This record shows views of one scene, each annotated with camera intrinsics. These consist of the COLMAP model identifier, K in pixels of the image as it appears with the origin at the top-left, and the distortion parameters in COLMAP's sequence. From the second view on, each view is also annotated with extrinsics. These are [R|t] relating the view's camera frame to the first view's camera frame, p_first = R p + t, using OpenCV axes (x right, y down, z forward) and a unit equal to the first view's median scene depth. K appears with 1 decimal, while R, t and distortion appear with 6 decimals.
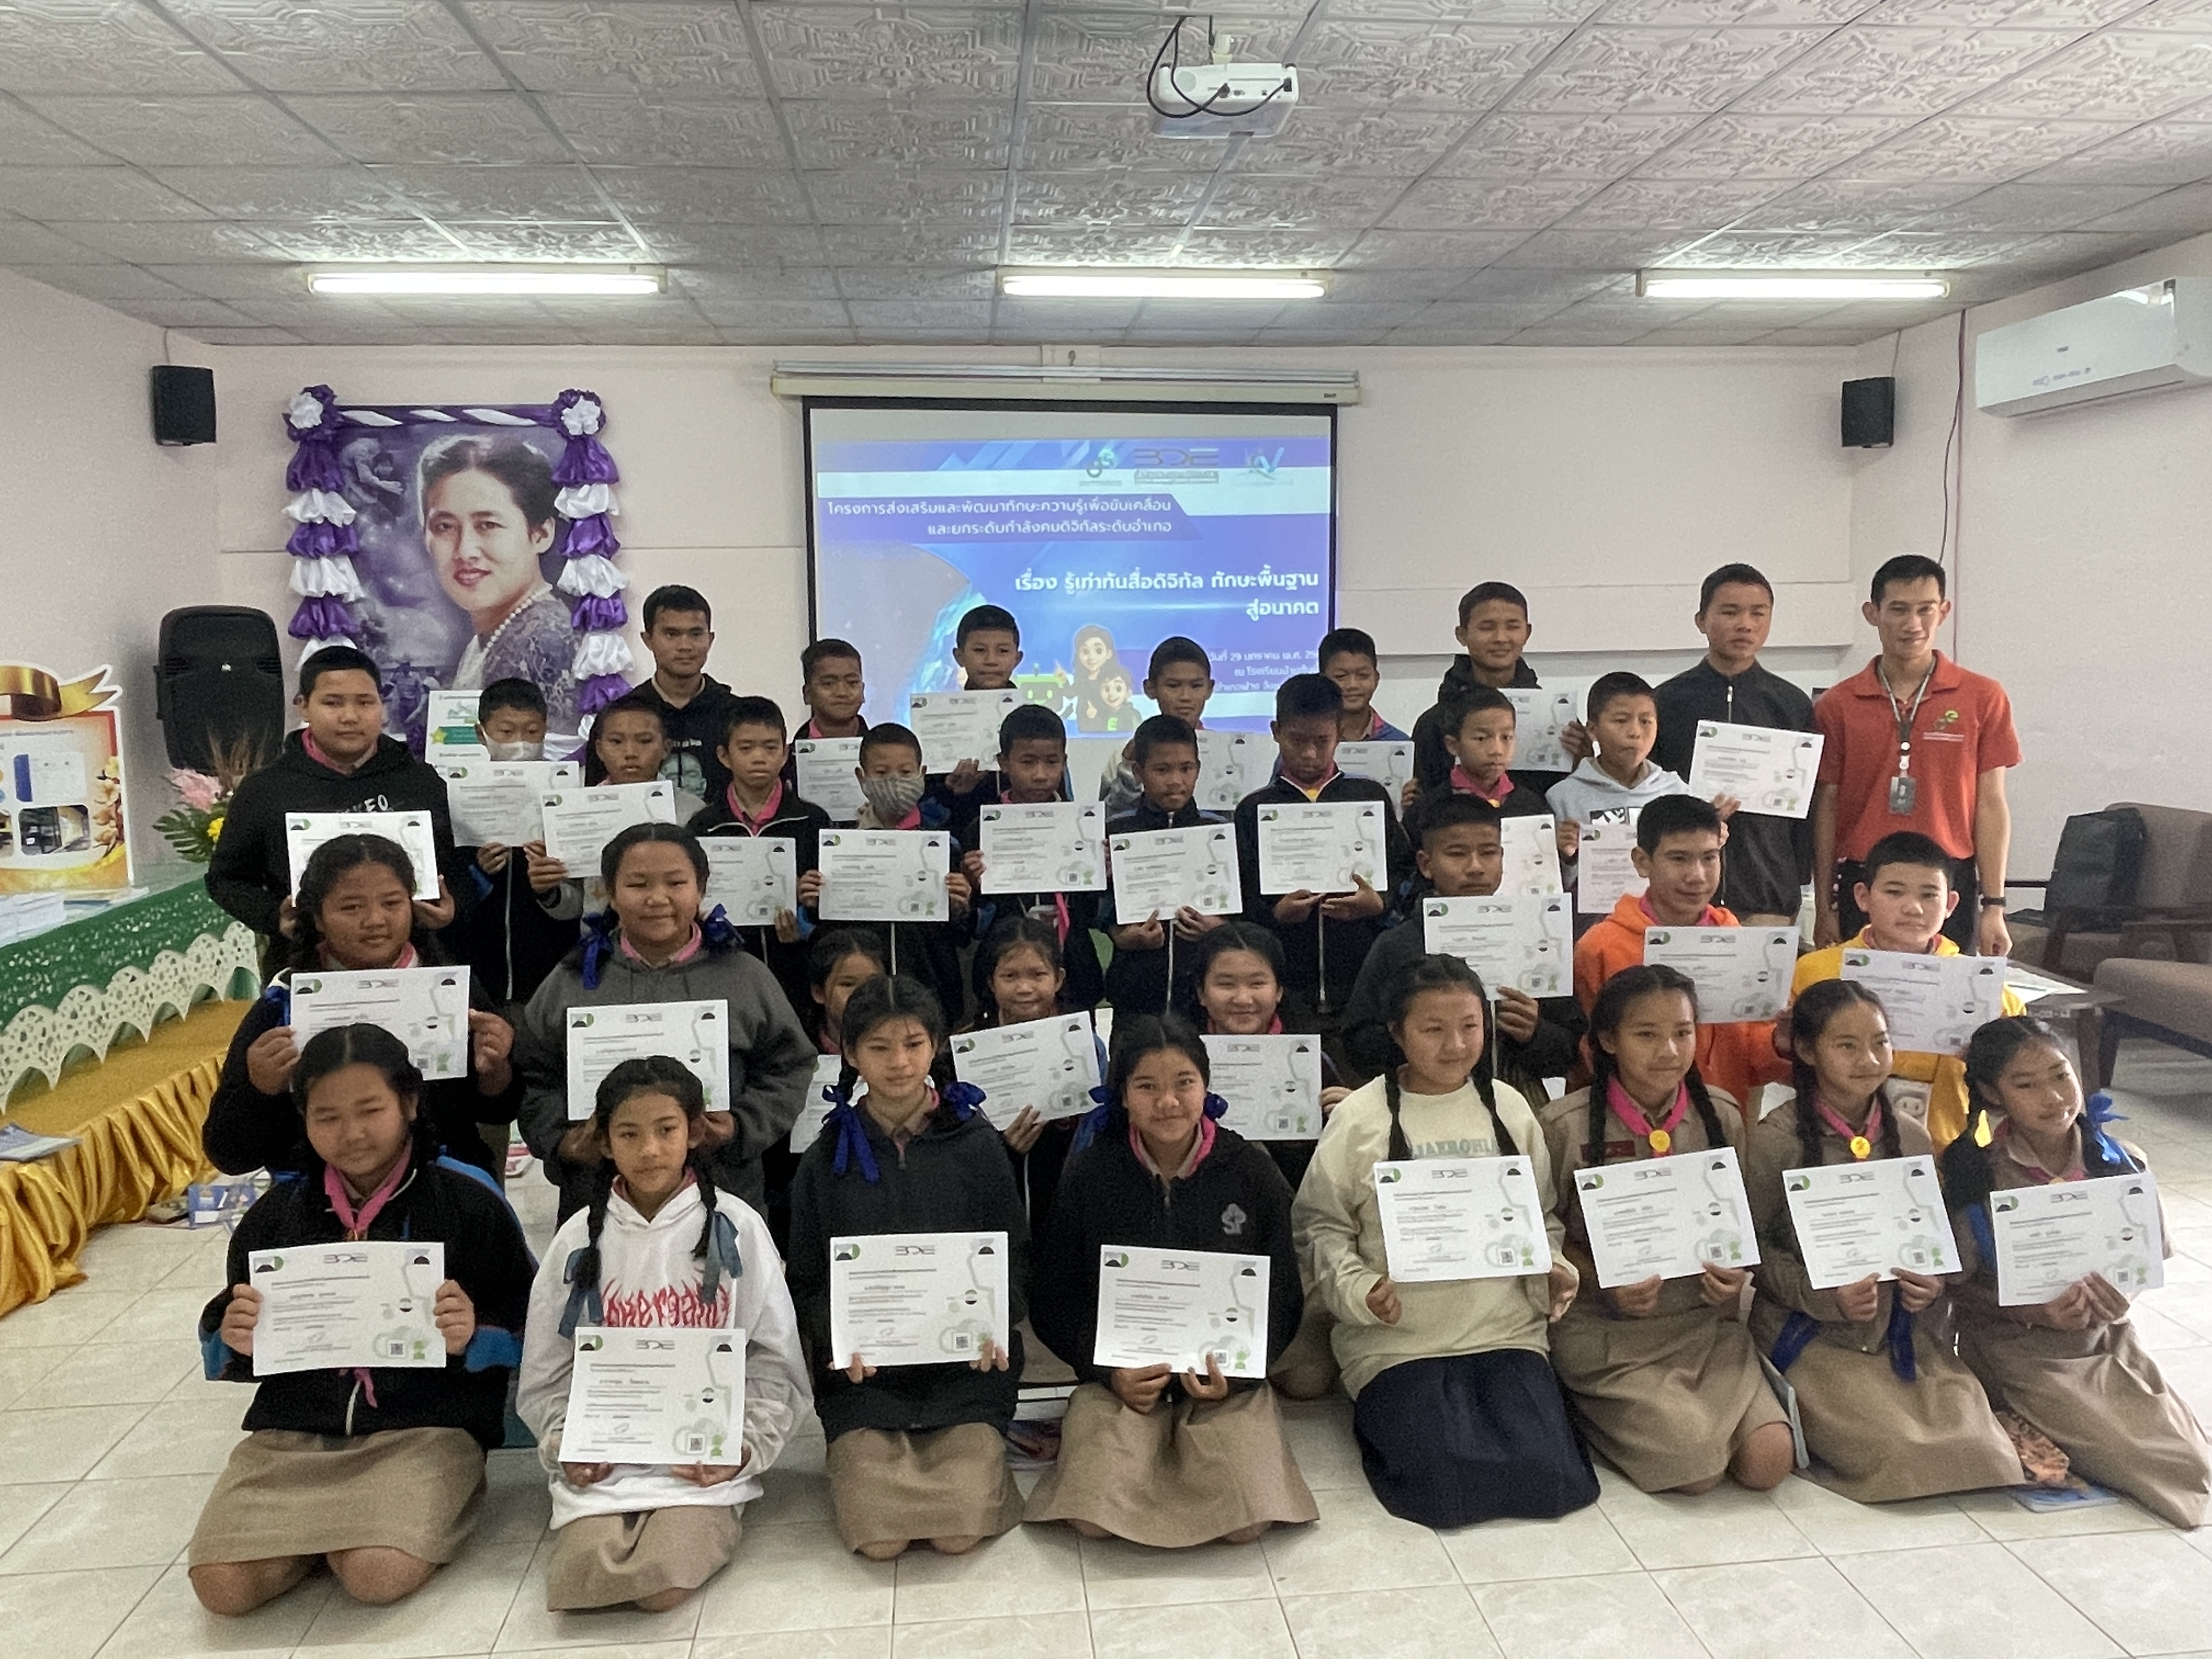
lens RADIAL K [[1577.7, 0, 1101.2], [0, 1577.7, 819.3], [0, 0, 1]] dist [0.021897, -0.043481]
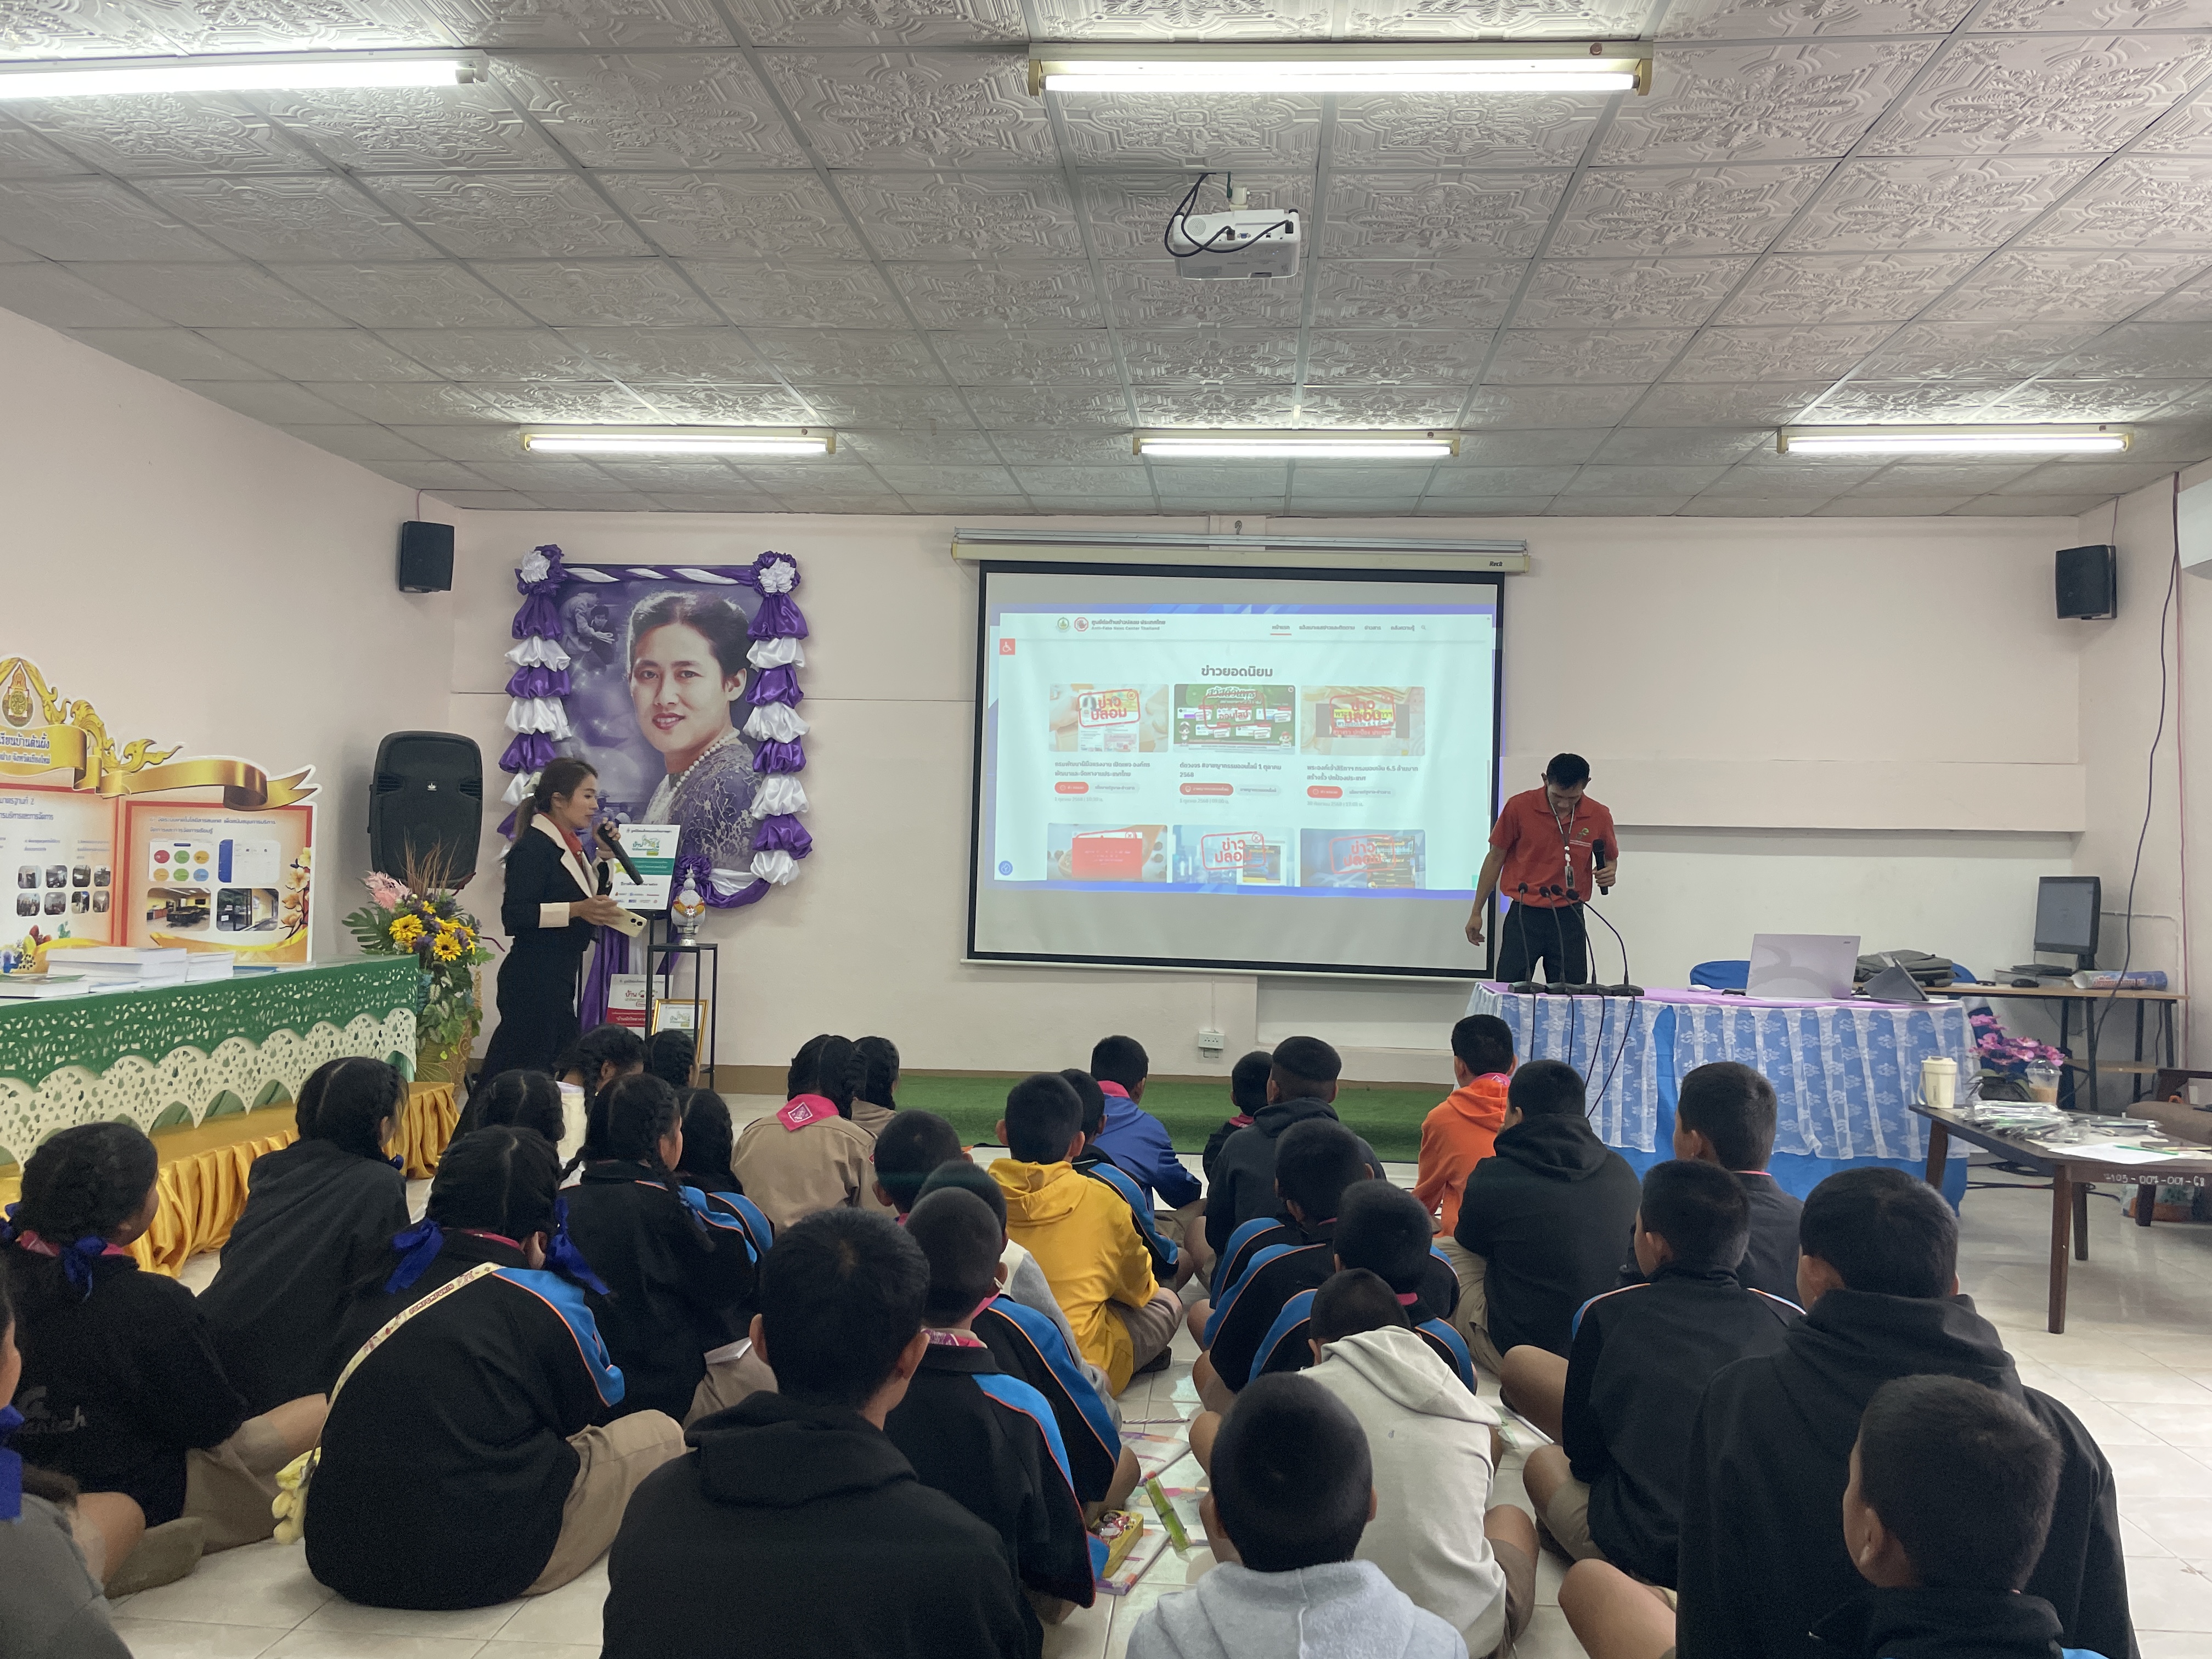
lens RADIAL K [[1665.7, 0, 1130.7], [0, 1665.7, 808.3], [0, 0, 1]] dist [0.094979, -0.118234]
pose [[0.985958, 0.030253, -0.164231, 0.100157], [-0.054720, 0.987686, -0.146566, 0.054986], [0.157775, 0.153495, 0.975472, -0.050115]]
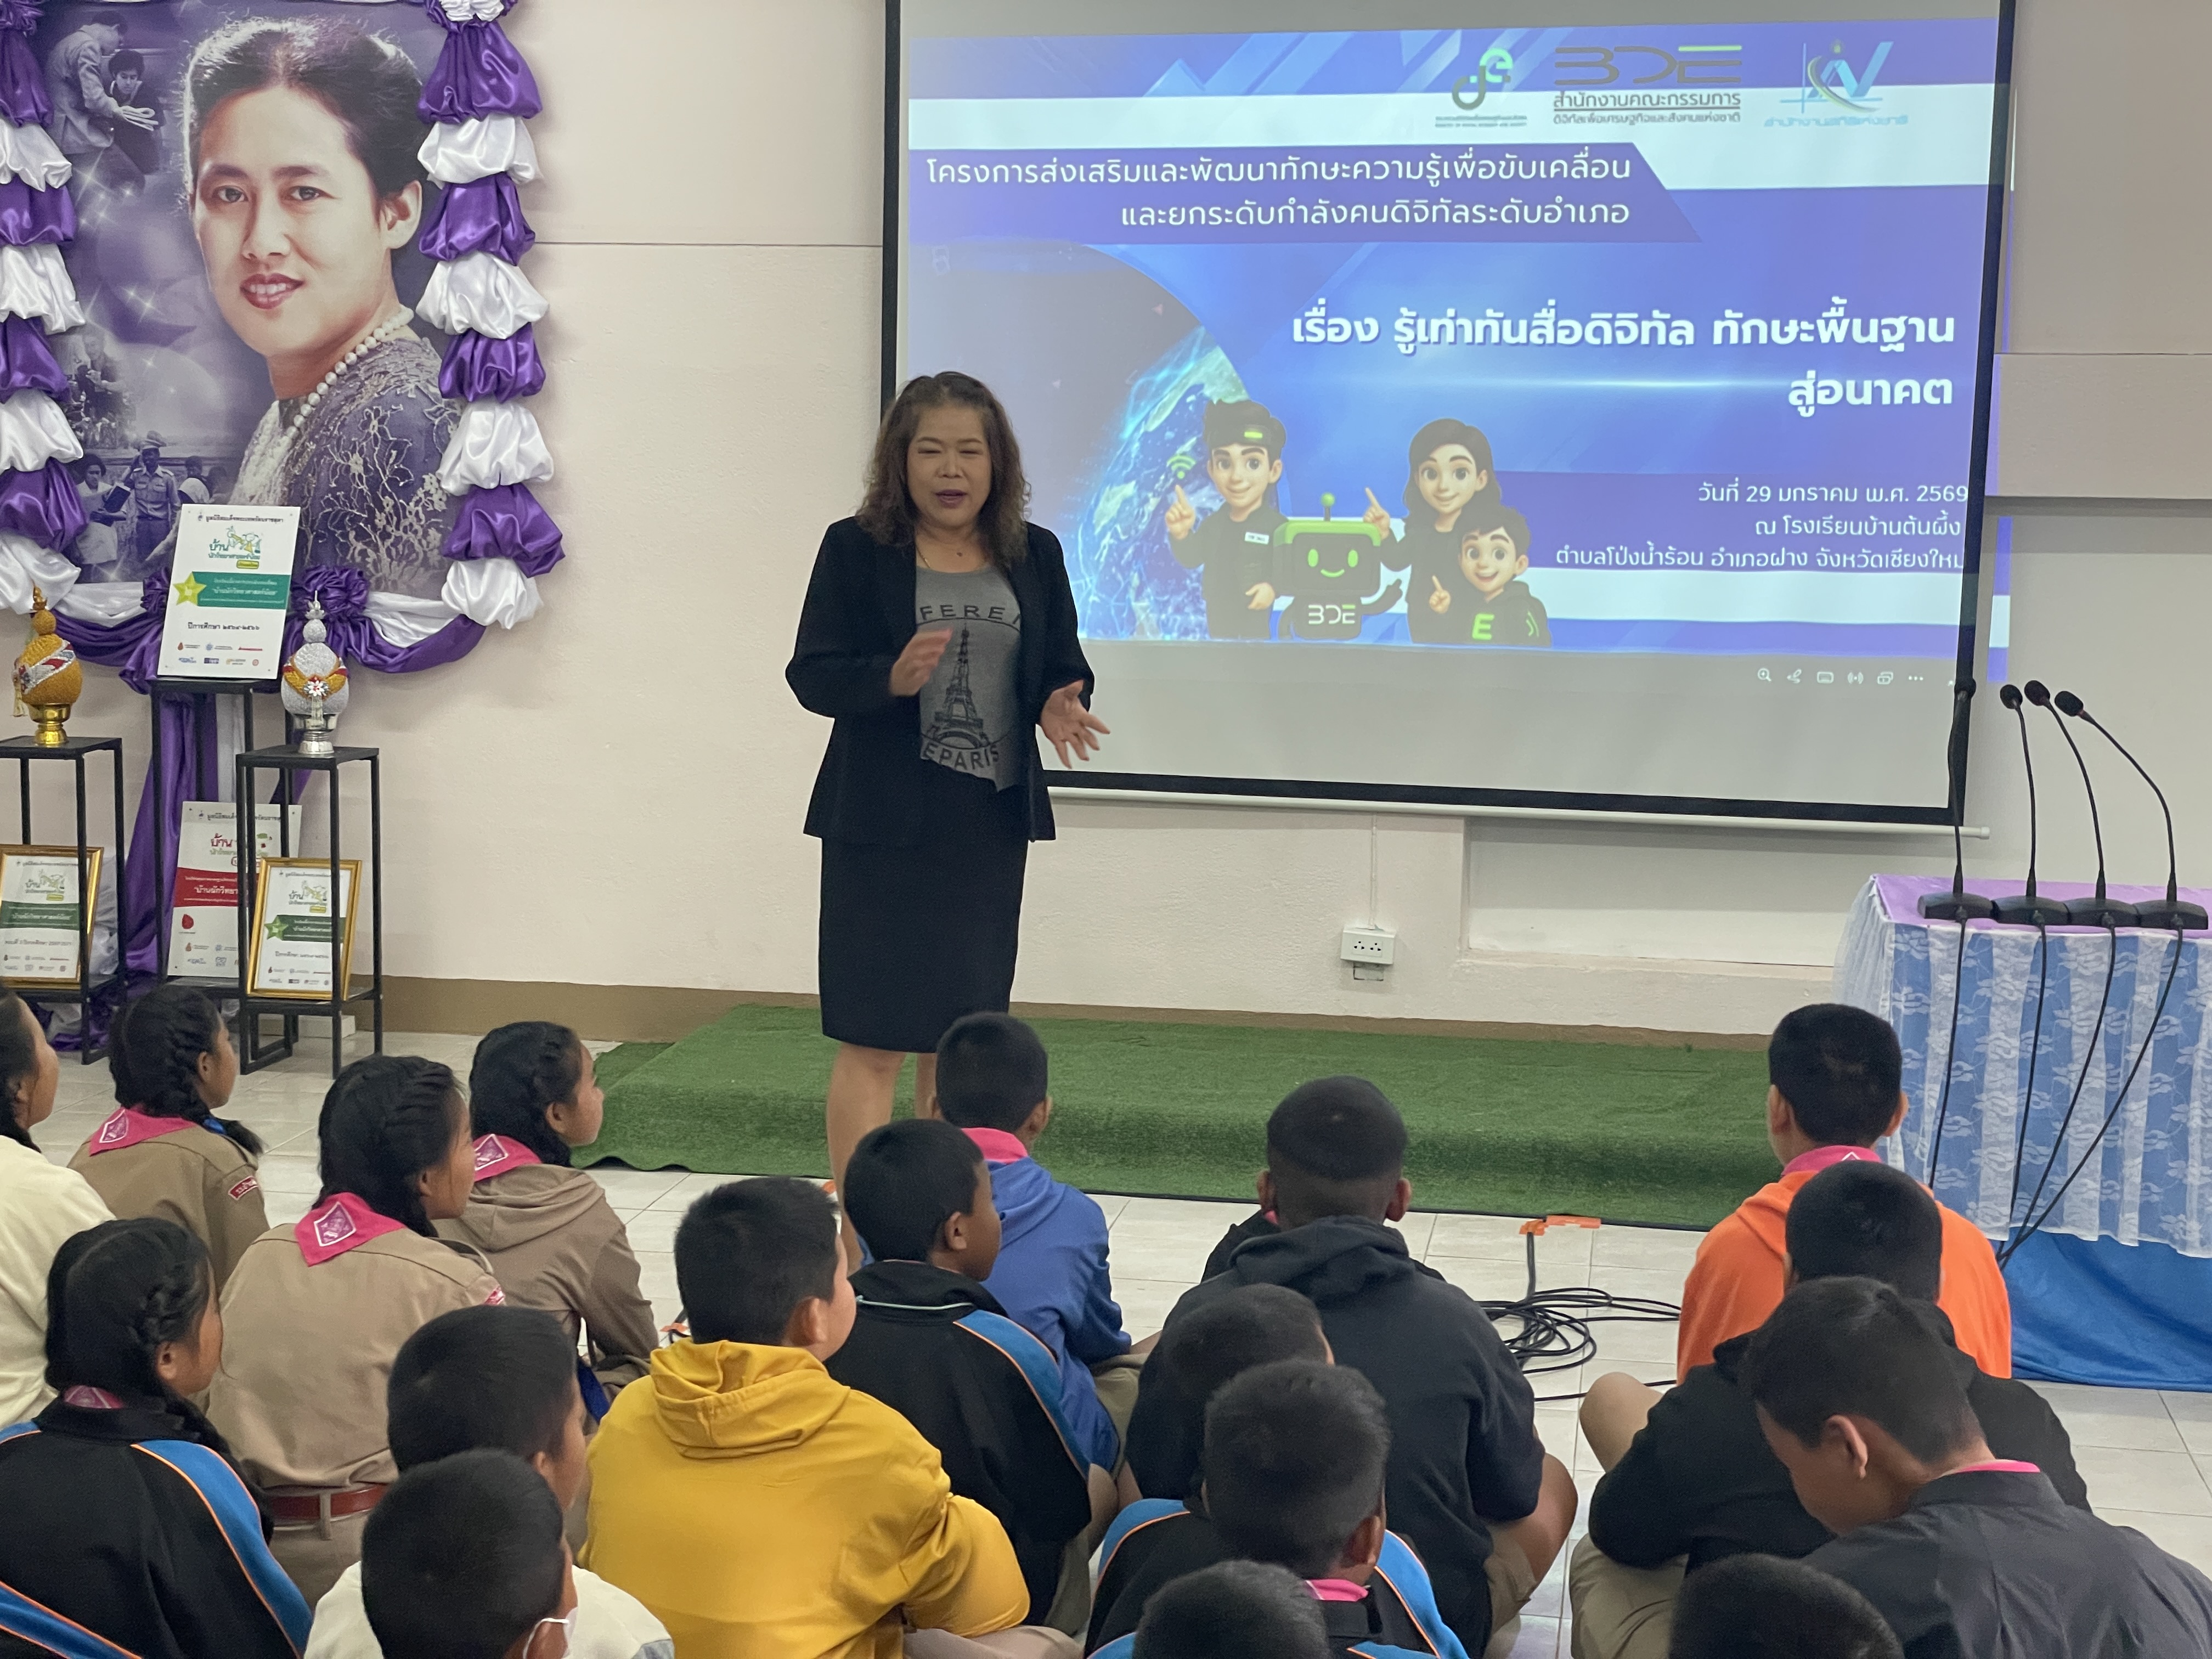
lens RADIAL K [[3295.7, 0, 1080.4], [0, 3295.7, 810.1], [0, 0, 1]] dist [0.110872, 0.000000]
pose [[0.962847, 0.060256, -0.263238, 0.166037], [-0.060464, 0.998144, 0.007319, -0.004855], [0.263190, 0.008870, 0.964703, 0.001643]]
